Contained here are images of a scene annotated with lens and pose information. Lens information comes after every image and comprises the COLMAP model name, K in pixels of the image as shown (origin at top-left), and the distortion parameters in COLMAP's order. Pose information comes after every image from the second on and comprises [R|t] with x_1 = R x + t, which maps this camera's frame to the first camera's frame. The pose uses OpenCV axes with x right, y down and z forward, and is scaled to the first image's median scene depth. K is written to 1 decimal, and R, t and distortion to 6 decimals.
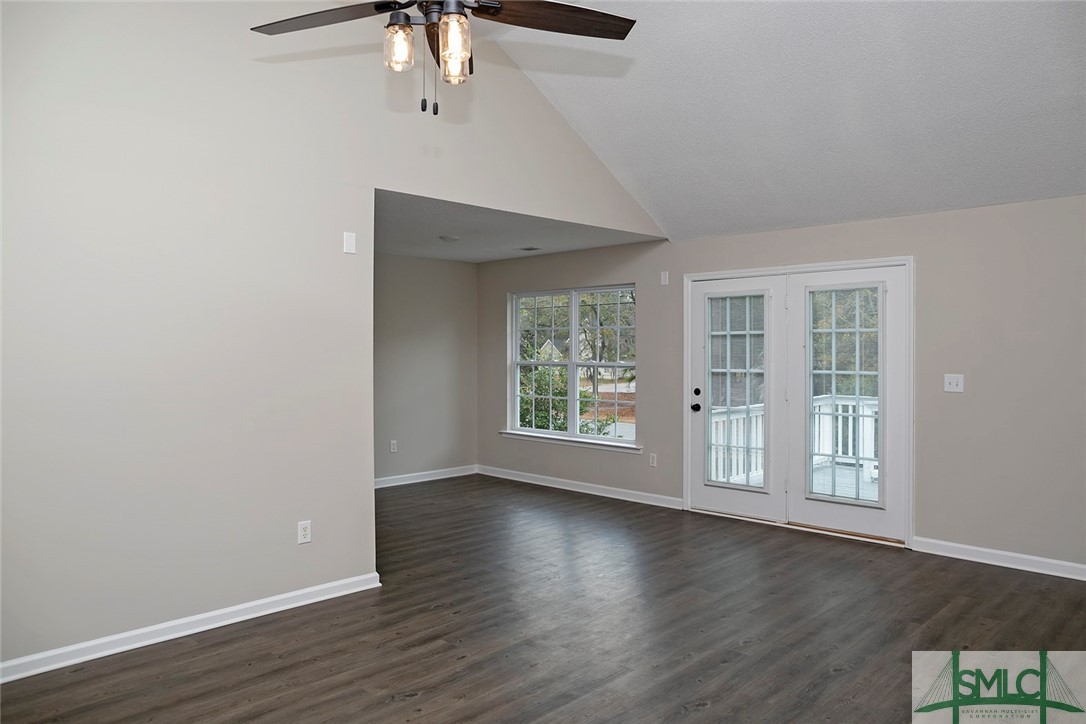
lens RADIAL K [[756.6, 0, 544.3], [0, 756.6, 339.0], [0, 0, 1]] dist [-0.078278, 0.066687]
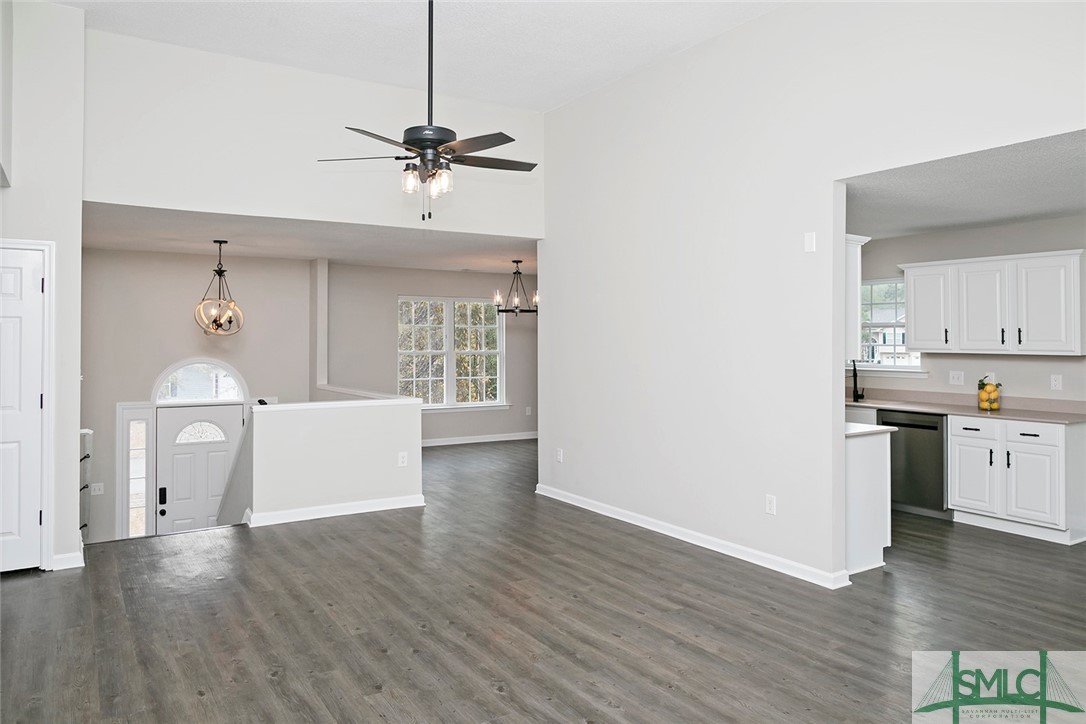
lens RADIAL K [[756.6, 0, 544.3], [0, 756.6, 339.0], [0, 0, 1]] dist [-0.078278, 0.066687]
pose [[-0.242536, 0.002097, -0.970140, 1.139627], [0.015325, 0.999881, -0.001670, 0.003797], [0.970021, -0.015273, -0.242540, 1.244113]]
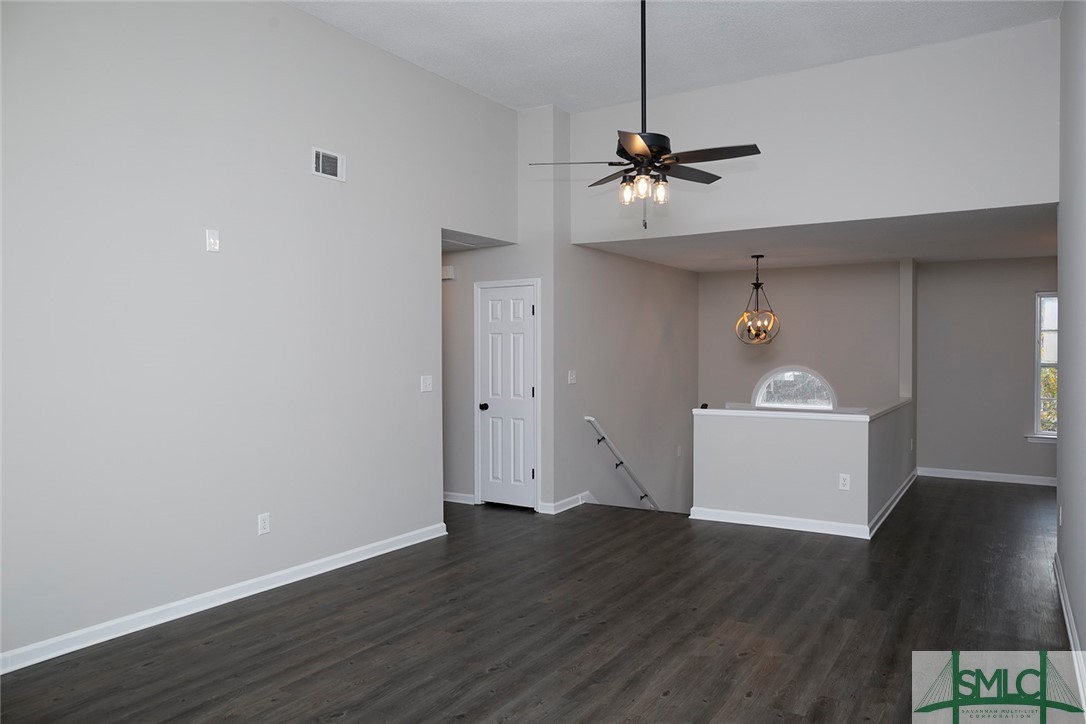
lens RADIAL K [[748.5, 0, 518.9], [0, 748.5, 362.9], [0, 0, 1]] dist [-0.044935, 0.000639]
pose [[-0.984834, 0.005898, -0.173402, 0.345380], [0.005526, 0.999981, 0.002627, 0.023201], [0.173414, 0.001629, -0.984848, 1.993002]]
